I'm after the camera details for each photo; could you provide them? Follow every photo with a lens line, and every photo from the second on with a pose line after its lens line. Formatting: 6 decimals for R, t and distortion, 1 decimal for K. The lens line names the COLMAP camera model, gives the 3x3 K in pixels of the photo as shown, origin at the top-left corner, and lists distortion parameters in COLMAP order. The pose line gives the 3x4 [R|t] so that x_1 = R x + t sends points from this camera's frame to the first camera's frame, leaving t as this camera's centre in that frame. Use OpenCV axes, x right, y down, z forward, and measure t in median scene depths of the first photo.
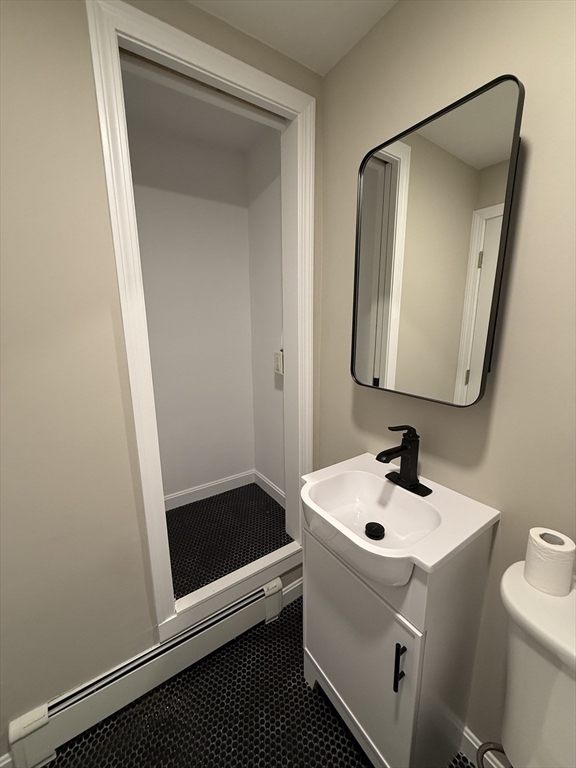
lens RADIAL K [[304.6, 0, 288.0], [0, 304.6, 384.0], [0, 0, 1]] dist [0.000596, 0.000219]
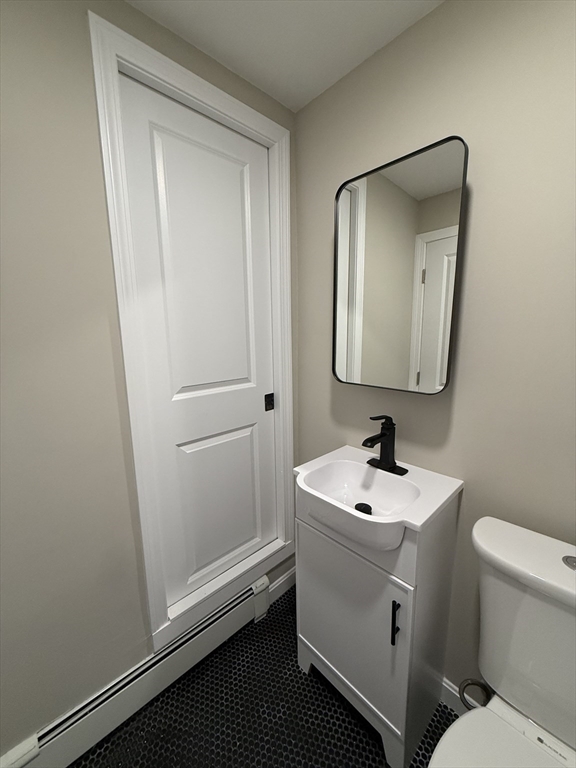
lens RADIAL K [[304.6, 0, 288.0], [0, 304.6, 384.0], [0, 0, 1]] dist [0.000596, 0.000219]
pose [[0.986878, -0.031723, 0.158322, -0.133150], [0.037895, 0.998629, -0.036116, 0.040086], [-0.156959, 0.041642, 0.986727, -0.077273]]
